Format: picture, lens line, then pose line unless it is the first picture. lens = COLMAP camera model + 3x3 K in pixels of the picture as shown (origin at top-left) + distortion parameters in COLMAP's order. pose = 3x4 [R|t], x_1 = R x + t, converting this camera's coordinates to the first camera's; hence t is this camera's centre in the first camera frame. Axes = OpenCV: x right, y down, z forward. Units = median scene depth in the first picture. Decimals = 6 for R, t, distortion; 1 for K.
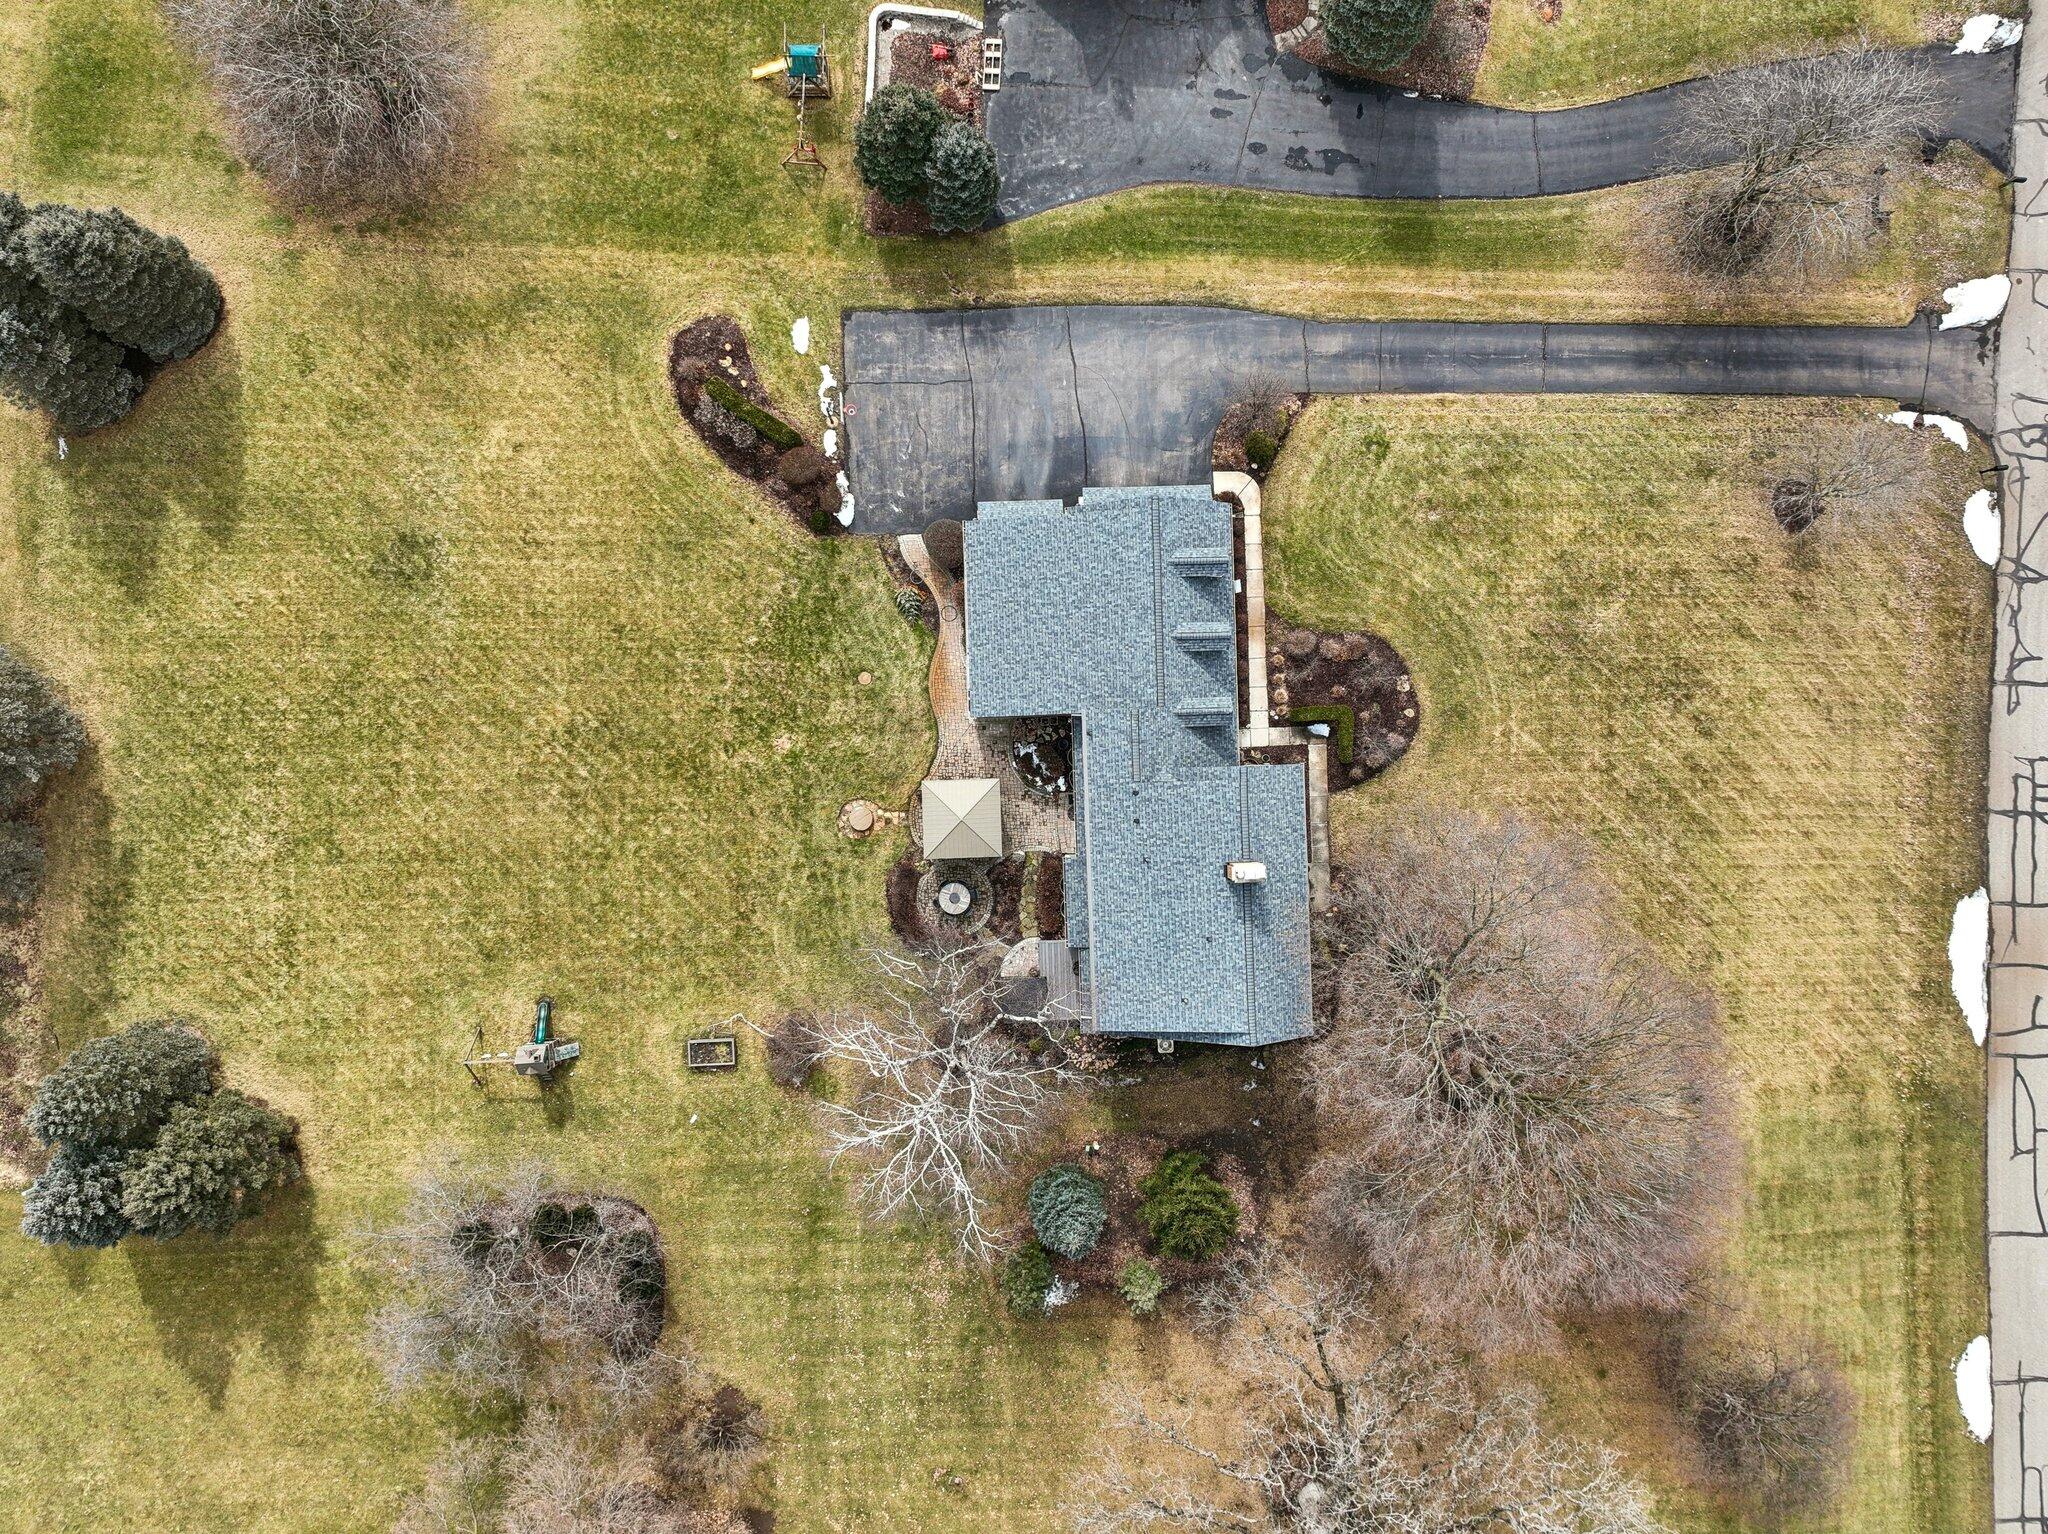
lens RADIAL K [[1448.8, 0, 1005.9], [0, 1448.8, 759.9], [0, 0, 1]] dist [0.002914, 0.011324]
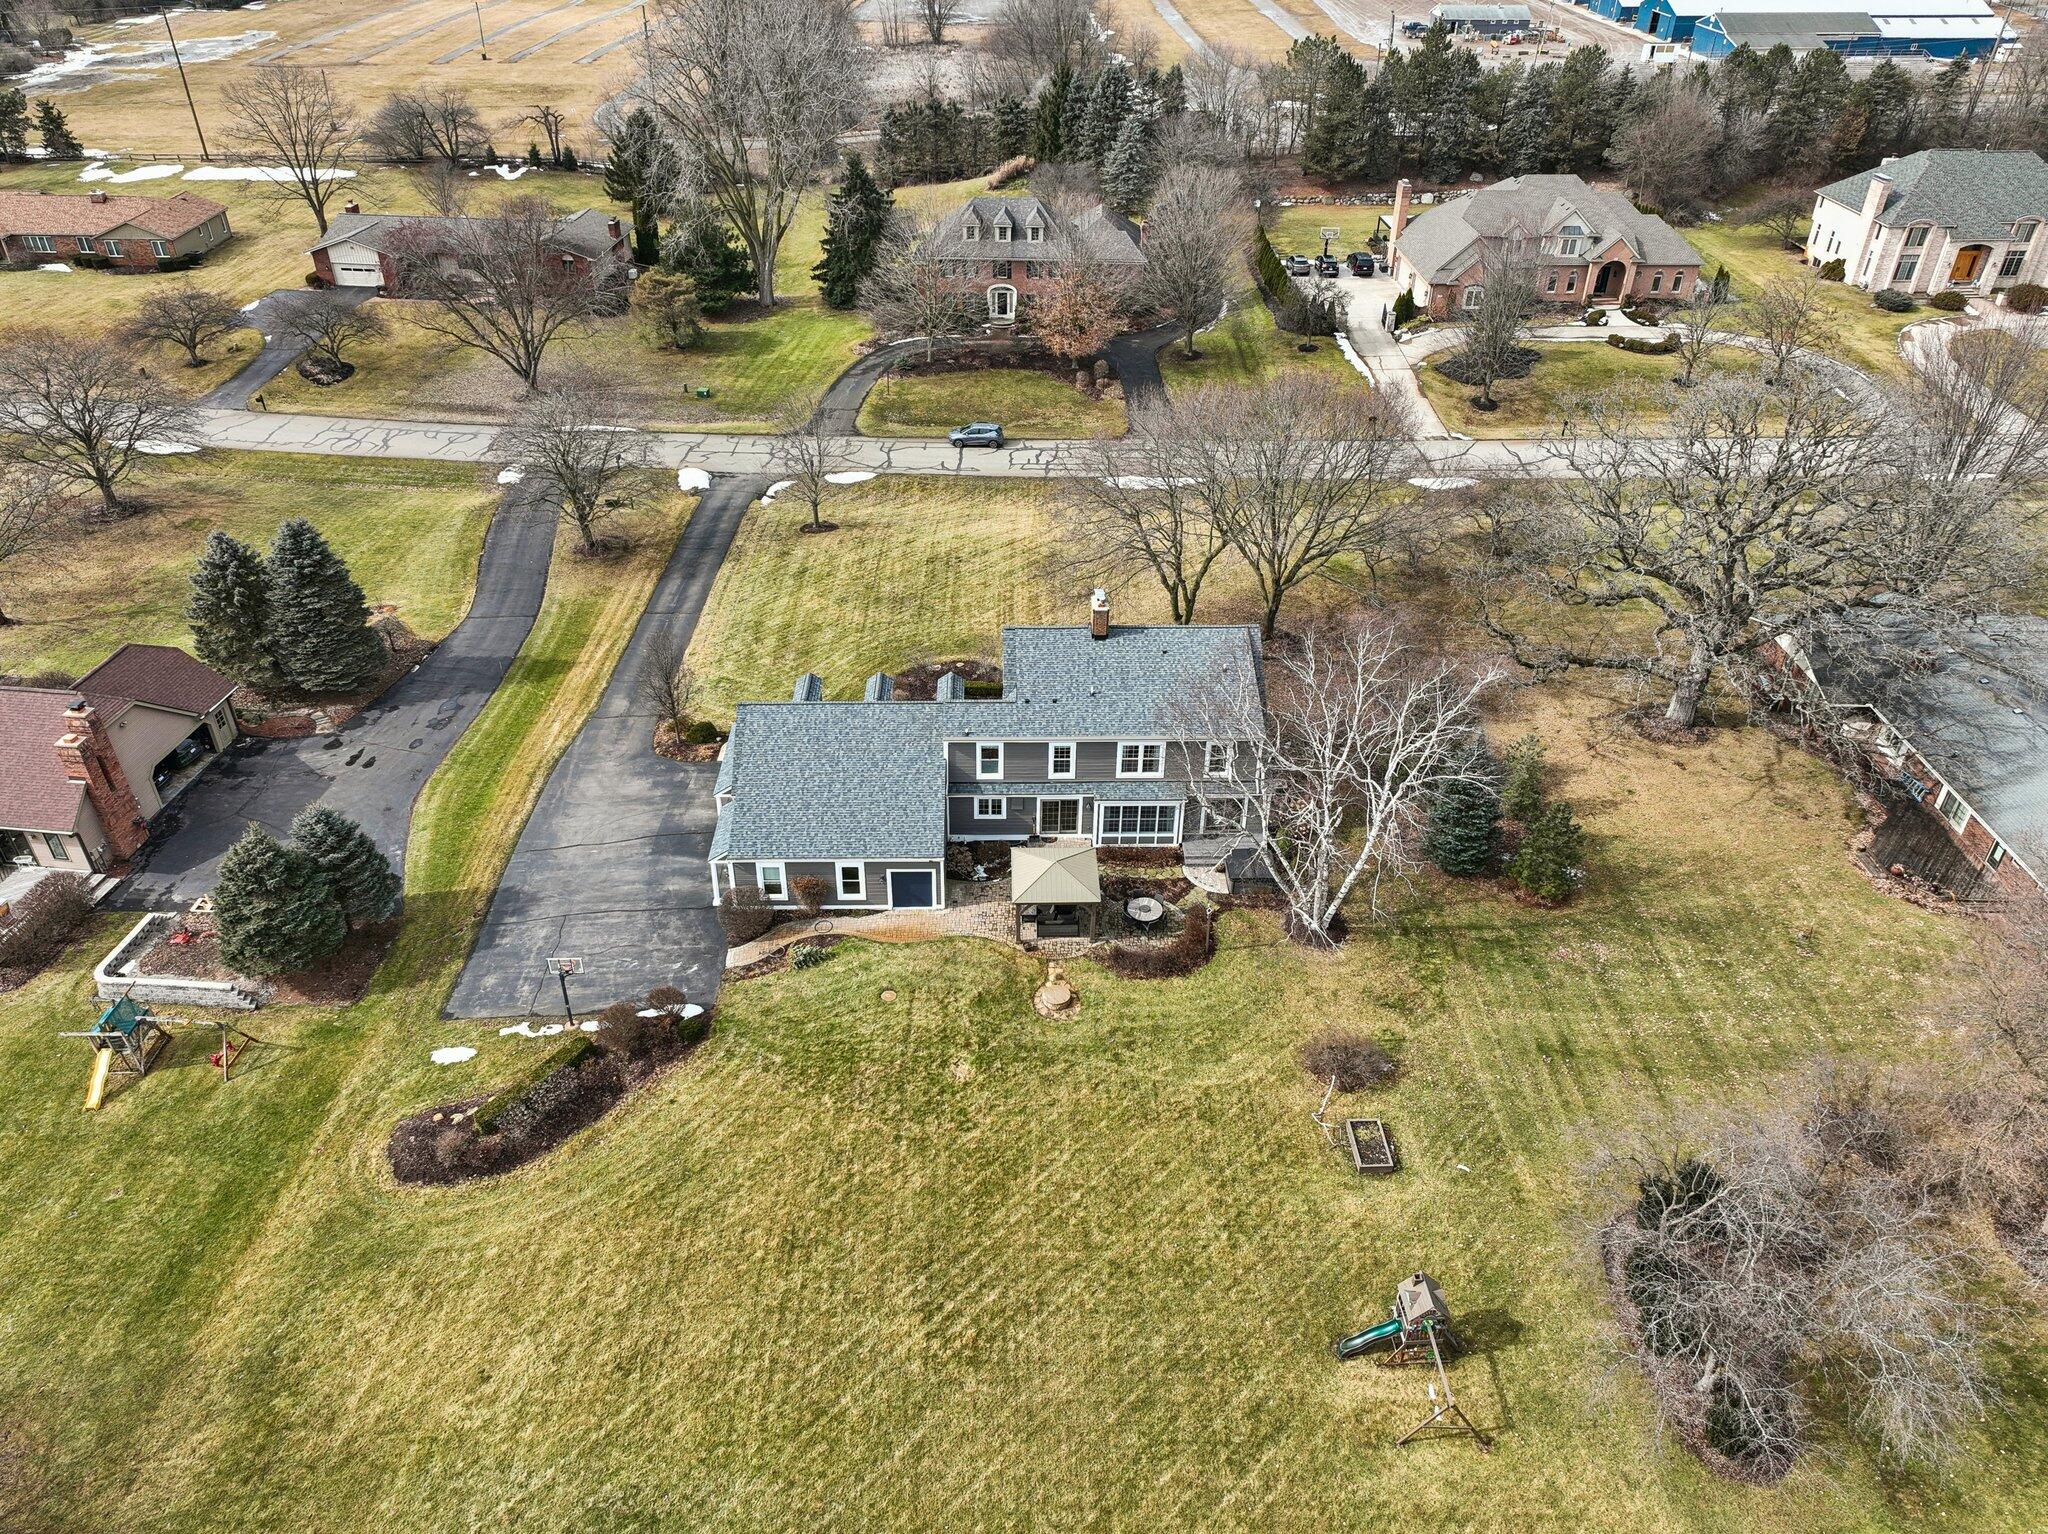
lens RADIAL K [[1448.8, 0, 1022.2], [0, 1448.8, 771.9], [0, 0, 1]] dist [0.002914, 0.011324]
pose [[0.011292, -0.589100, 0.807981, -0.690443], [0.999891, 0.014340, -0.003519, 0.021540], [-0.009514, 0.807933, 0.589198, 0.397731]]
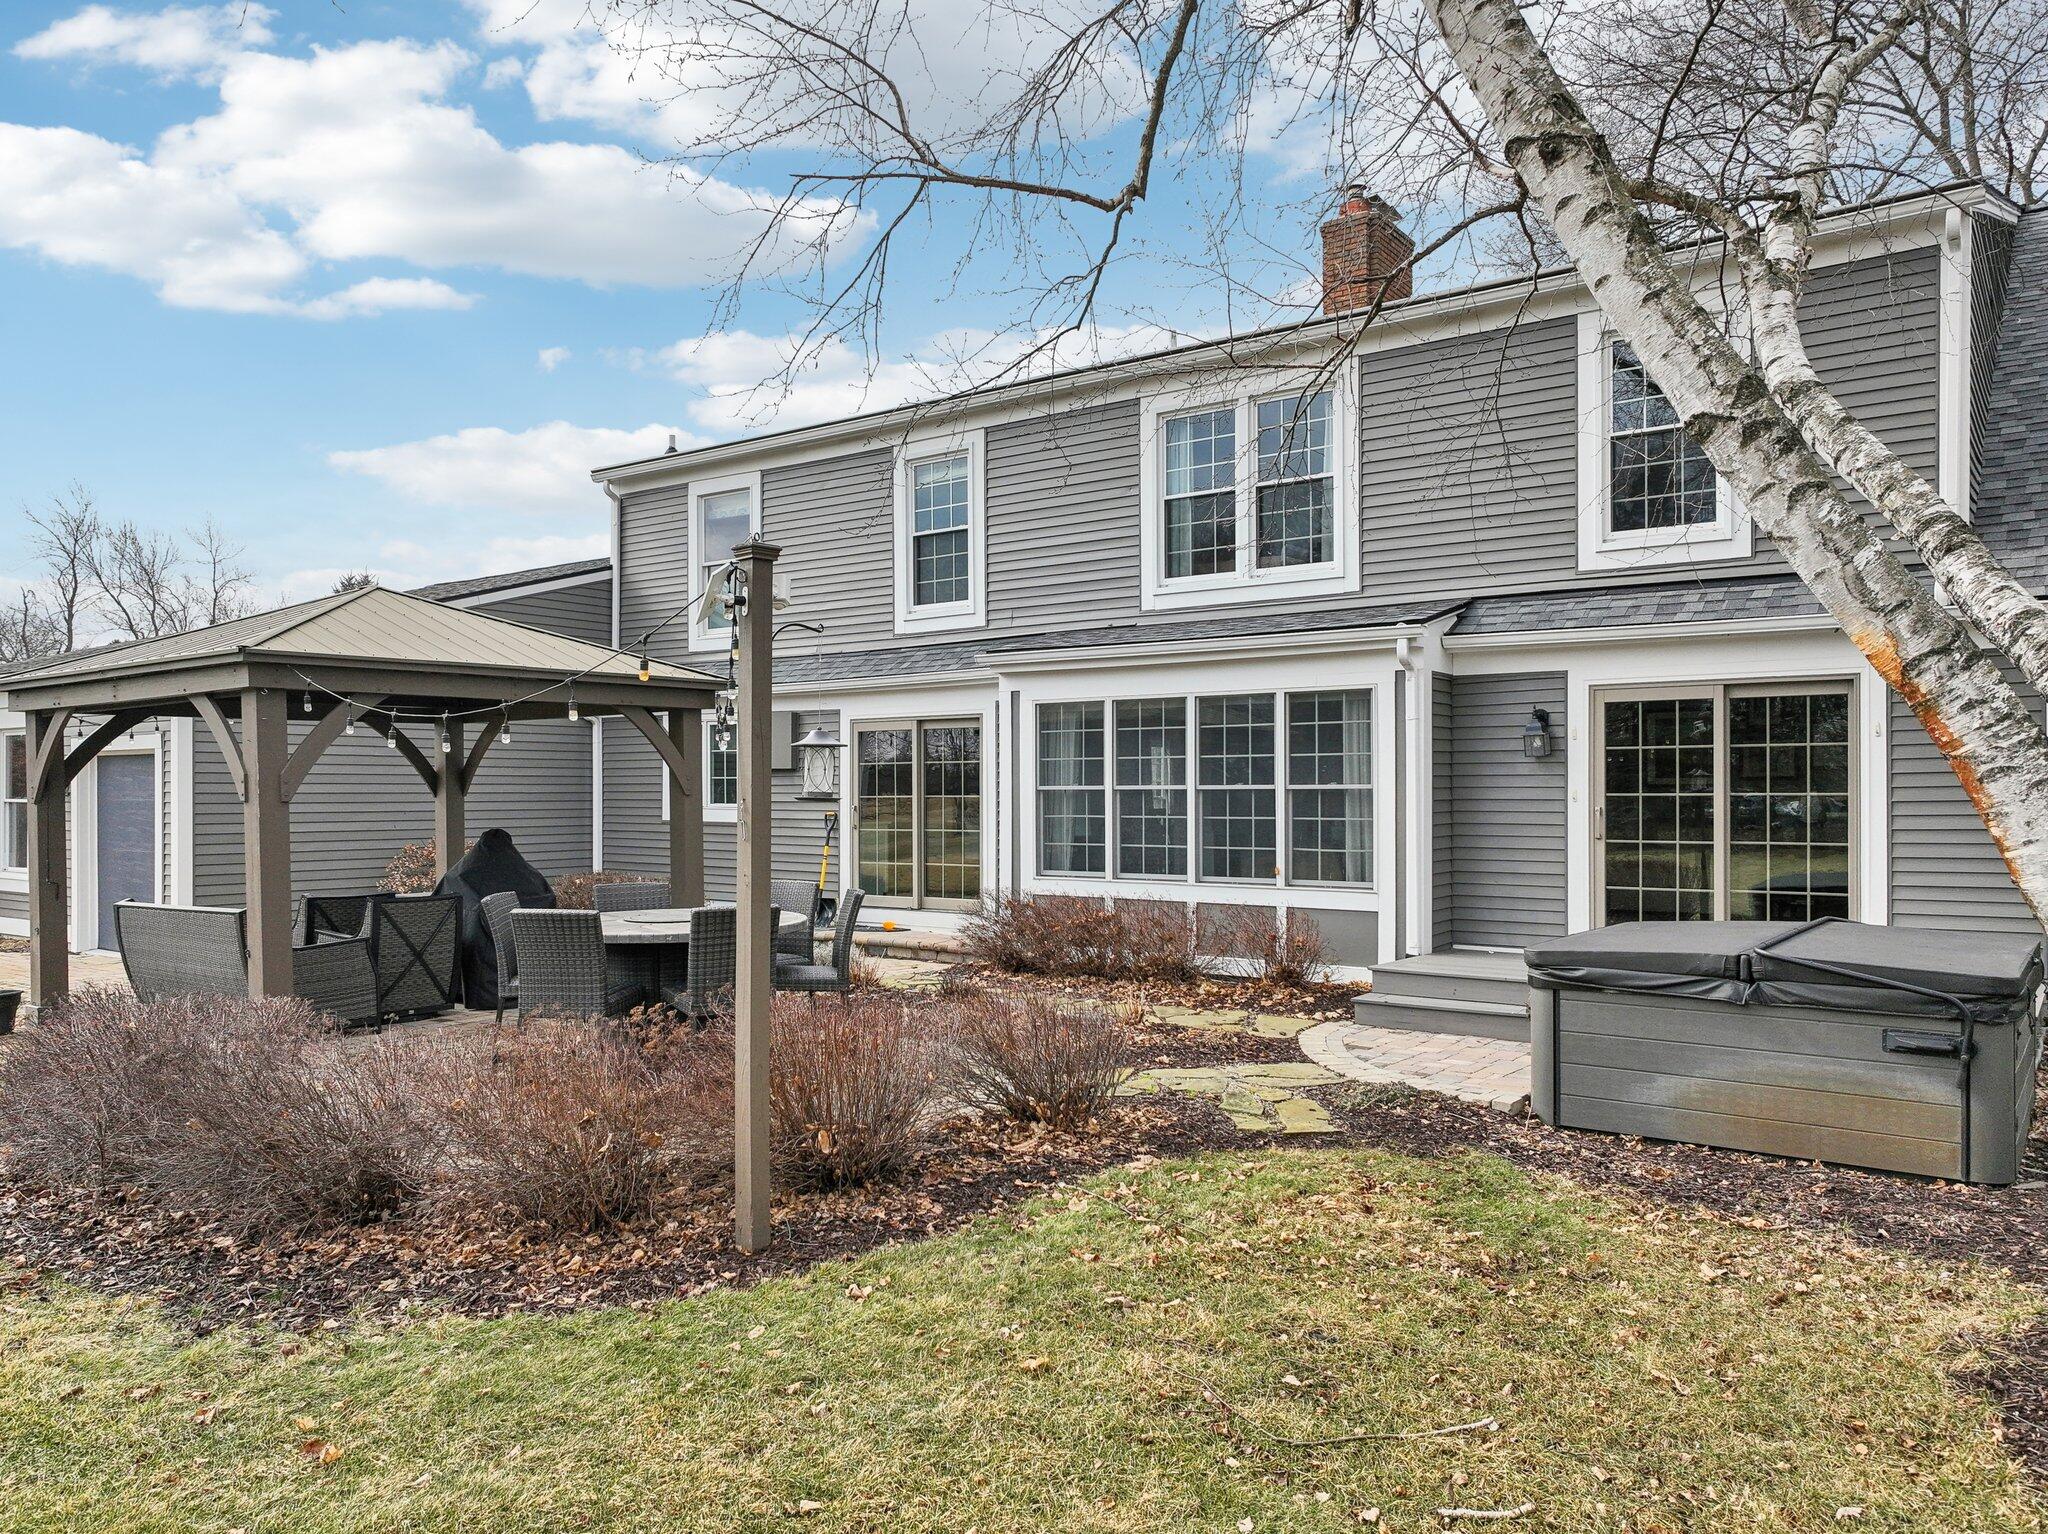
lens RADIAL K [[1448.8, 0, 1027.9], [0, 1448.8, 779.7], [0, 0, 1]] dist [0.002914, 0.011324]
pose [[0.611035, -0.010471, 0.791534, -0.105107], [0.791528, -0.005723, -0.611106, 0.182910], [0.010929, 0.999929, 0.004791, 0.966697]]
